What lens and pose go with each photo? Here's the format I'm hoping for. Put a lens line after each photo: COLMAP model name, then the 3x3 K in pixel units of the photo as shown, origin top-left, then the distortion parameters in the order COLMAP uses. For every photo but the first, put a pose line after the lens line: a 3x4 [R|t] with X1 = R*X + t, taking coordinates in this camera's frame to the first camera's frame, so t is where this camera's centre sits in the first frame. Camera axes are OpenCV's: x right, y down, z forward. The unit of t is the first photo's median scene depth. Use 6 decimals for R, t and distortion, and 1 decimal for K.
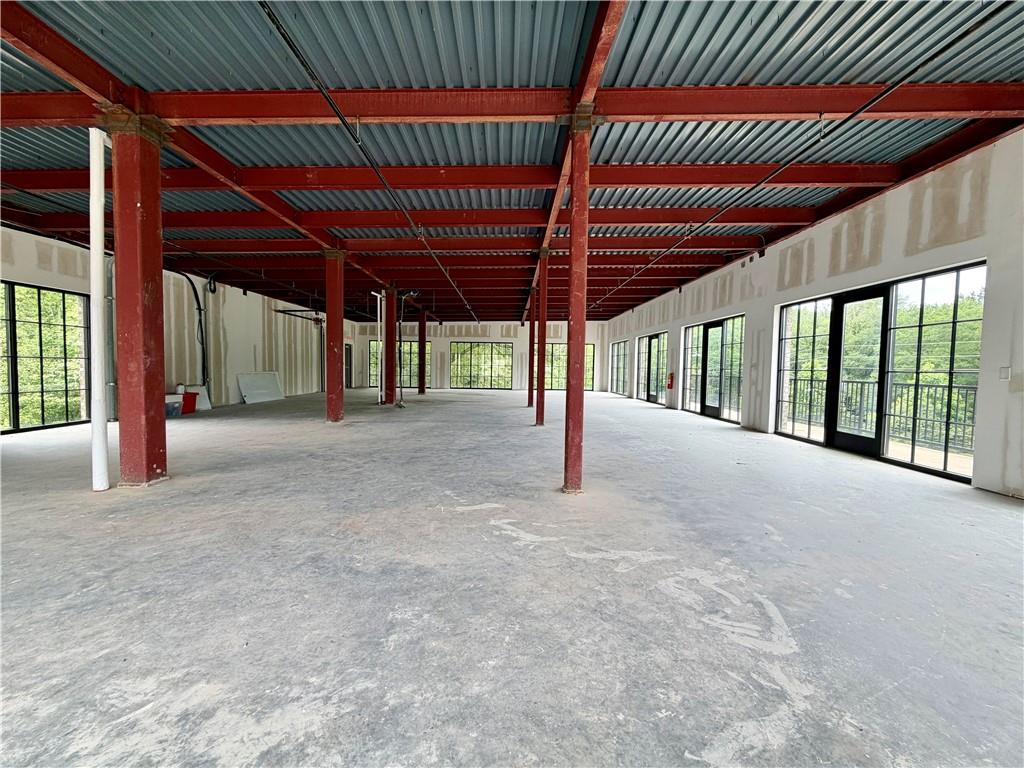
lens RADIAL K [[411.3, 0, 504.5], [0, 411.3, 385.6], [0, 0, 1]] dist [-0.000790, 0.000507]
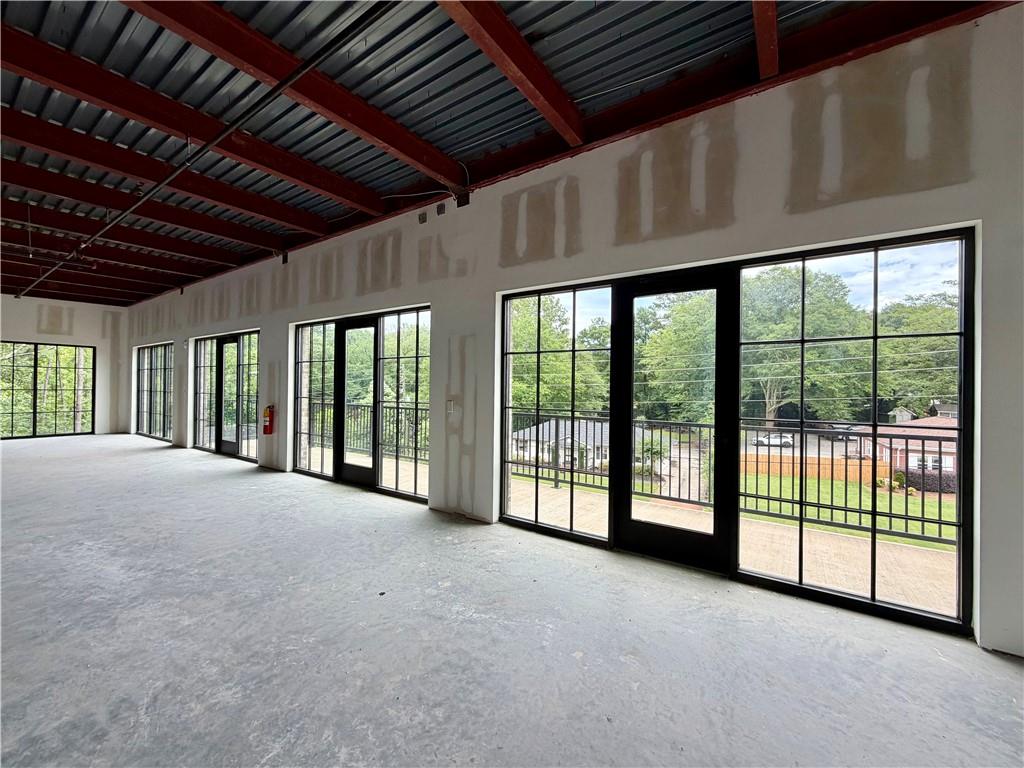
lens RADIAL K [[411.3, 0, 513.2], [0, 411.3, 382.6], [0, 0, 1]] dist [-0.000790, 0.000507]
pose [[0.556974, -0.001084, 0.830529, 0.197280], [0.037048, 0.999036, -0.023541, -0.056020], [-0.829703, 0.043882, 0.556478, 0.643738]]
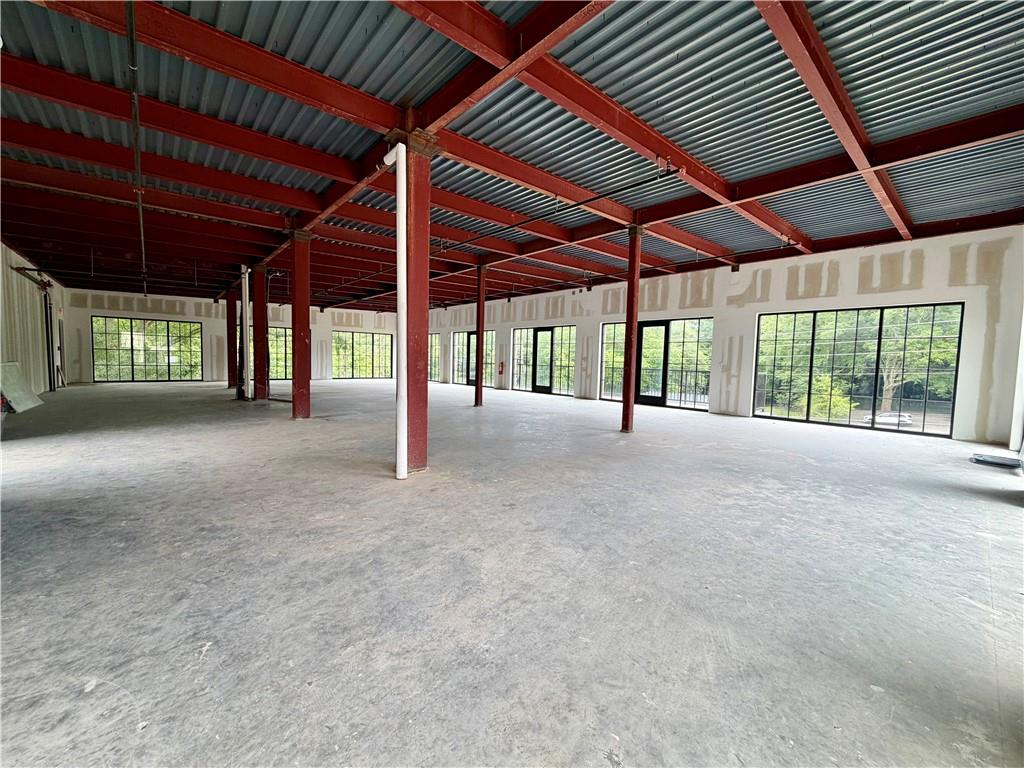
lens RADIAL K [[411.3, 0, 508.6], [0, 411.3, 386.7], [0, 0, 1]] dist [-0.000790, 0.000507]
pose [[0.746415, -0.042649, 0.664112, -0.699251], [0.018848, 0.998899, 0.042965, -0.014552], [-0.665213, -0.019552, 0.746397, -0.000419]]
